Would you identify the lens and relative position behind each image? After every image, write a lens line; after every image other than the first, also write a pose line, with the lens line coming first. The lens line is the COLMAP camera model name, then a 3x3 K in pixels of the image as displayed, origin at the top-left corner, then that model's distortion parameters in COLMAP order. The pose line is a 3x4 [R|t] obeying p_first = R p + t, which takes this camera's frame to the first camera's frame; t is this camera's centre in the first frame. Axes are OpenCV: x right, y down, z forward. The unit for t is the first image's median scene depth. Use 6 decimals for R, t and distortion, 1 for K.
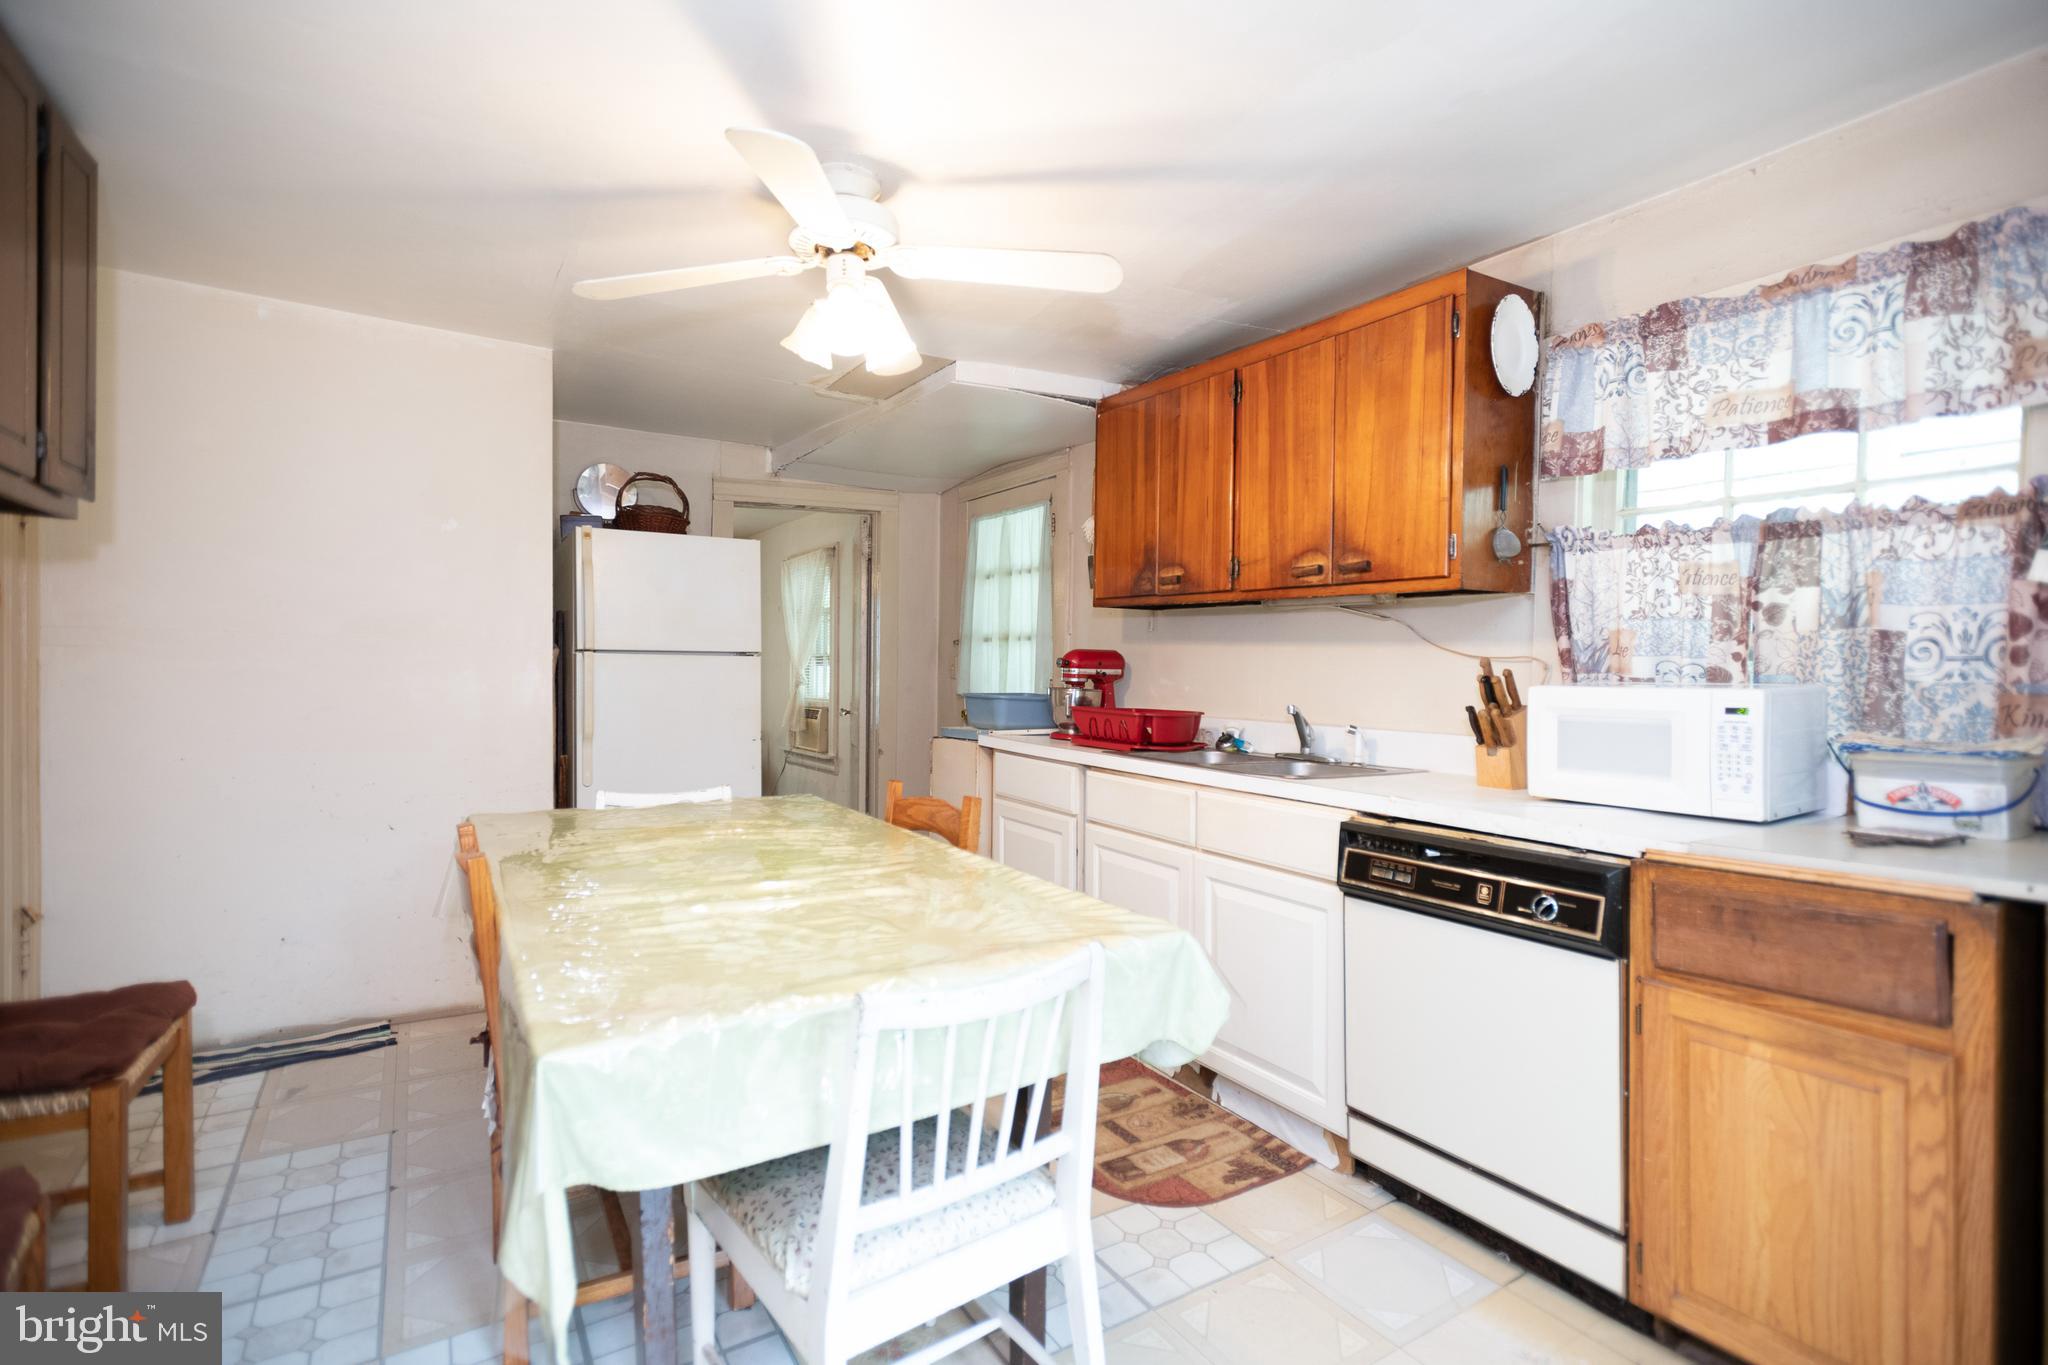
lens RADIAL K [[1002.7, 0, 1009.2], [0, 1002.7, 675.6], [0, 0, 1]] dist [-0.002518, -0.000260]
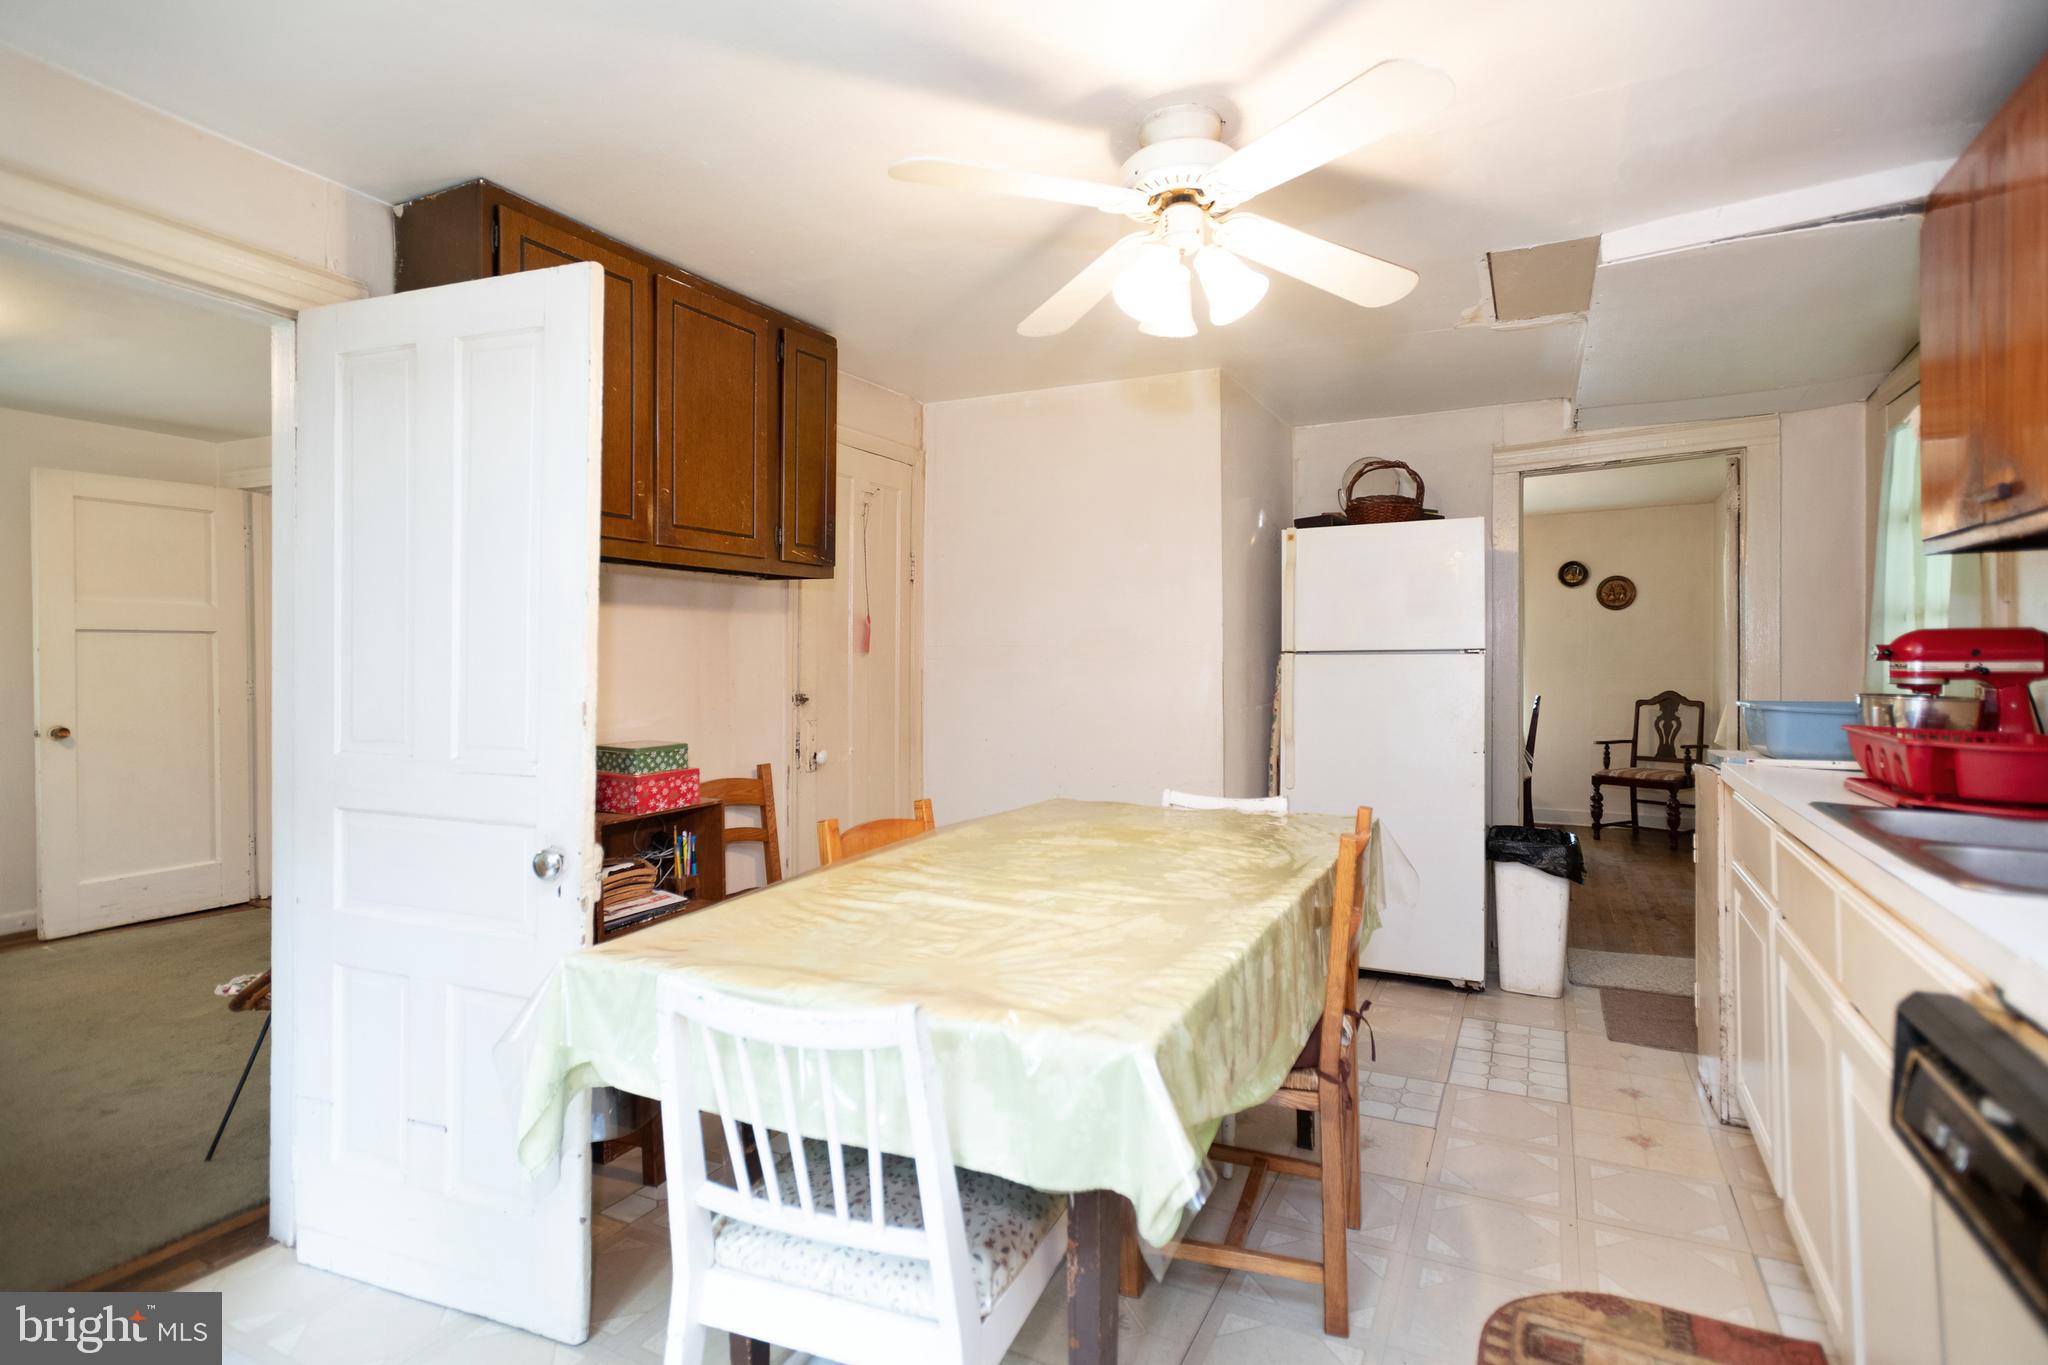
lens RADIAL K [[1002.7, 0, 1009.2], [0, 1002.7, 675.6], [0, 0, 1]] dist [-0.002518, -0.000260]
pose [[0.514033, -0.004019, -0.857761, 0.302932], [0.003668, 0.999990, -0.002488, 0.000534], [0.857763, -0.001868, 0.514042, 0.242868]]
